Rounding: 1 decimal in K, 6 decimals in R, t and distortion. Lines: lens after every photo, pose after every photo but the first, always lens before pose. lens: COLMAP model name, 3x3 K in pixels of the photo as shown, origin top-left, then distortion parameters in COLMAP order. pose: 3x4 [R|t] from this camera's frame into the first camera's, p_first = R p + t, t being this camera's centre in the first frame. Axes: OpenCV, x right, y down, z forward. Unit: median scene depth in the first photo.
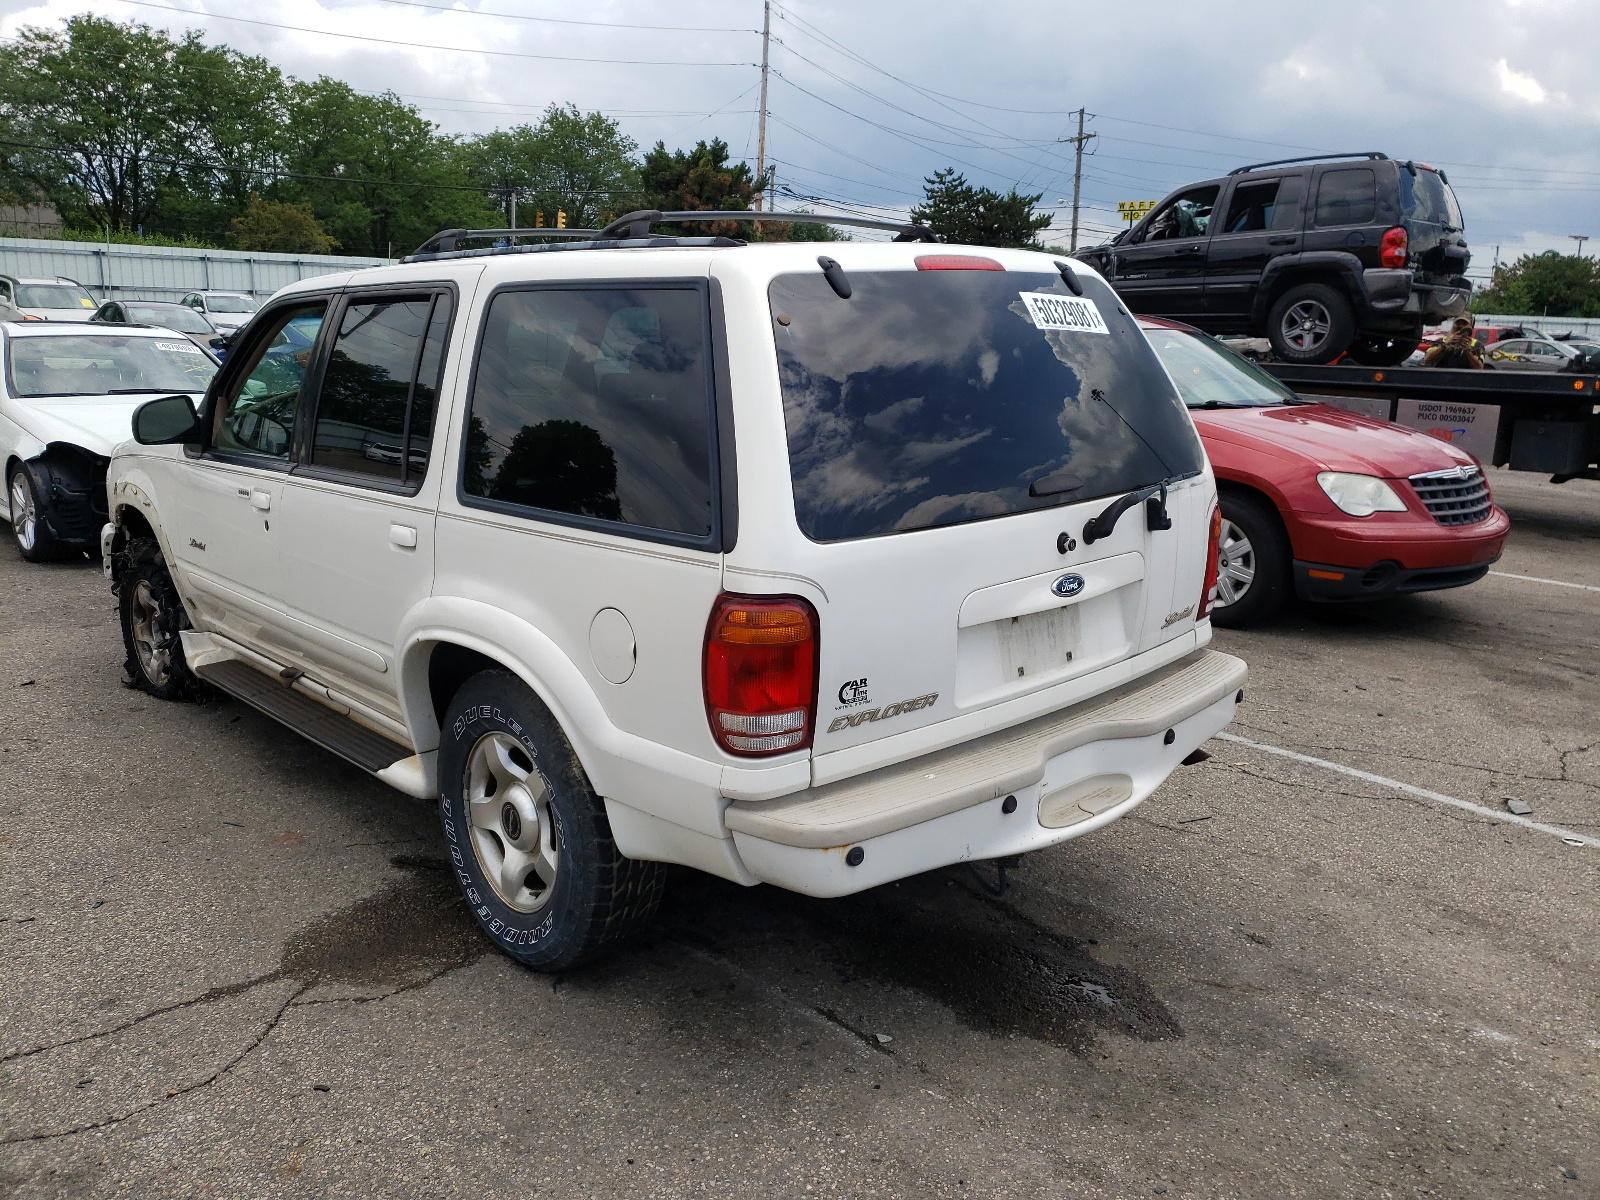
lens RADIAL K [[1286.0, 0, 844.1], [0, 1286.0, 602.8], [0, 0, 1]] dist [0.093852, -0.159624]
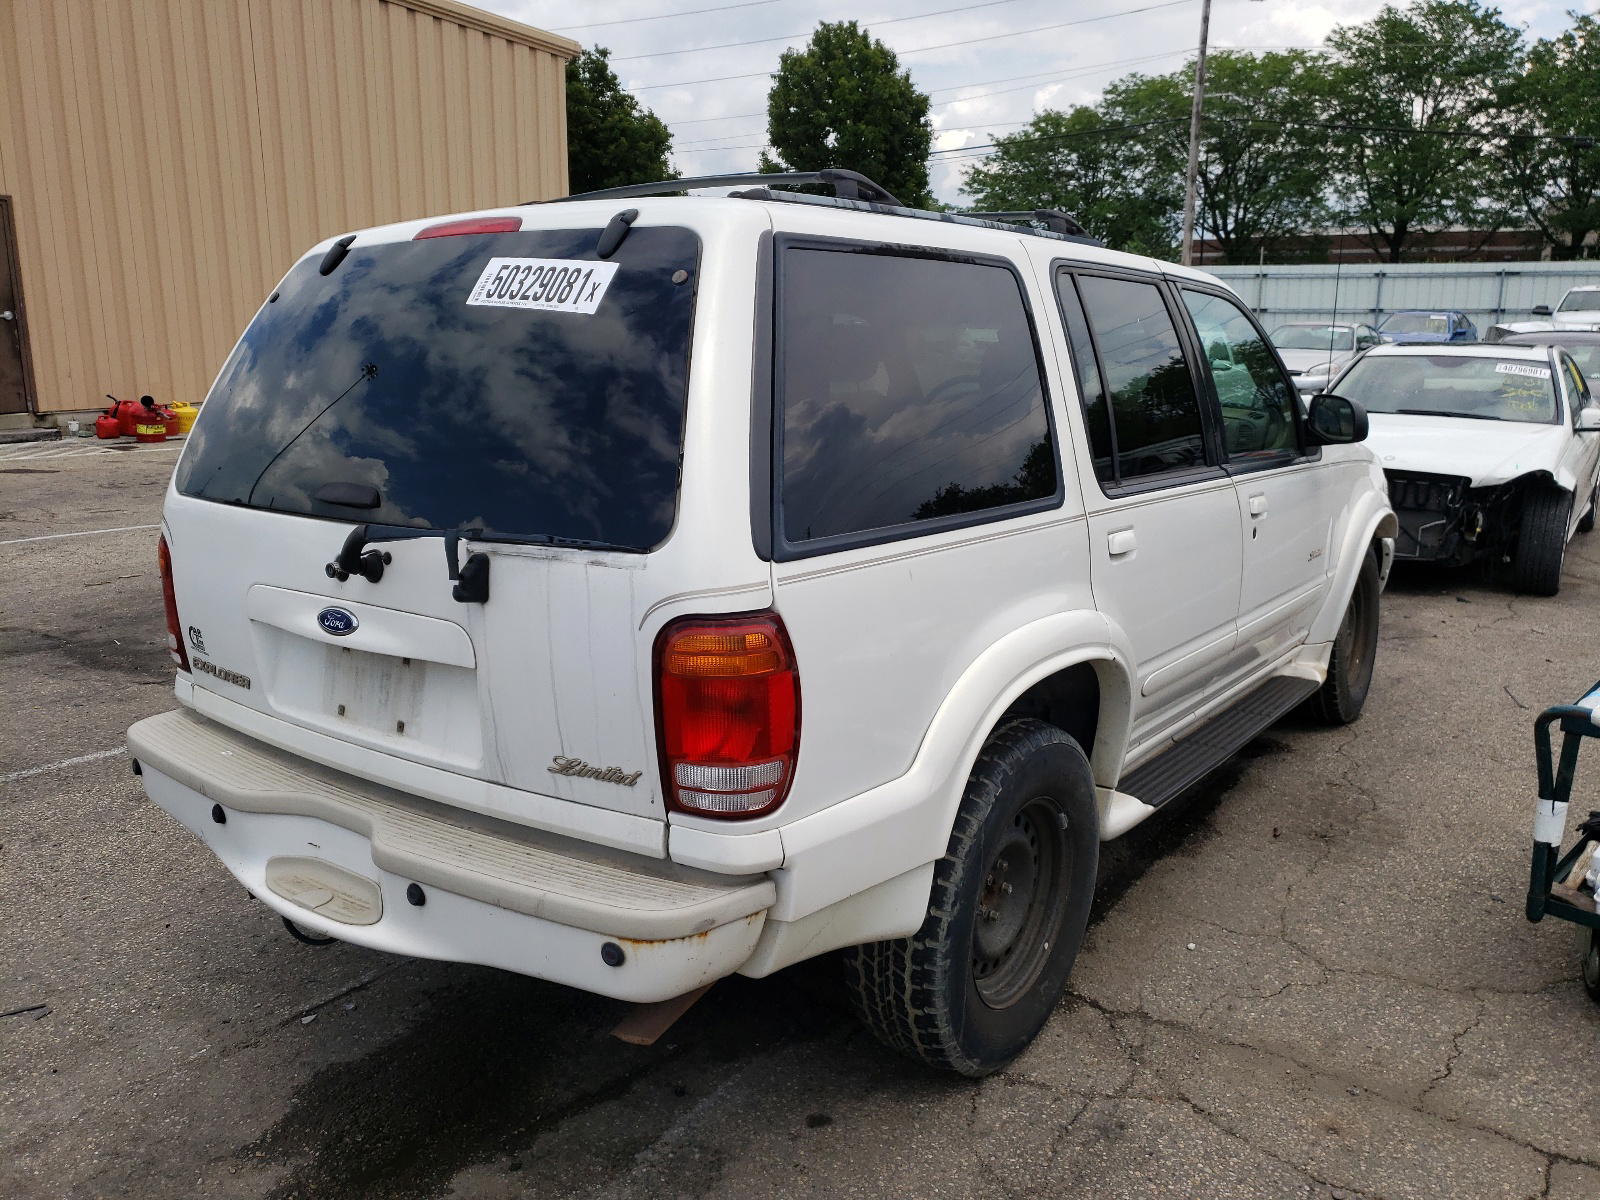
lens RADIAL K [[1286.0, 0, 844.1], [0, 1286.0, 602.8], [0, 0, 1]] dist [0.093852, -0.159624]
pose [[0.144972, 0.193216, -0.970387, 0.917253], [-0.225856, 0.961317, 0.157668, -0.204369], [0.963313, 0.196310, 0.183003, 1.059435]]
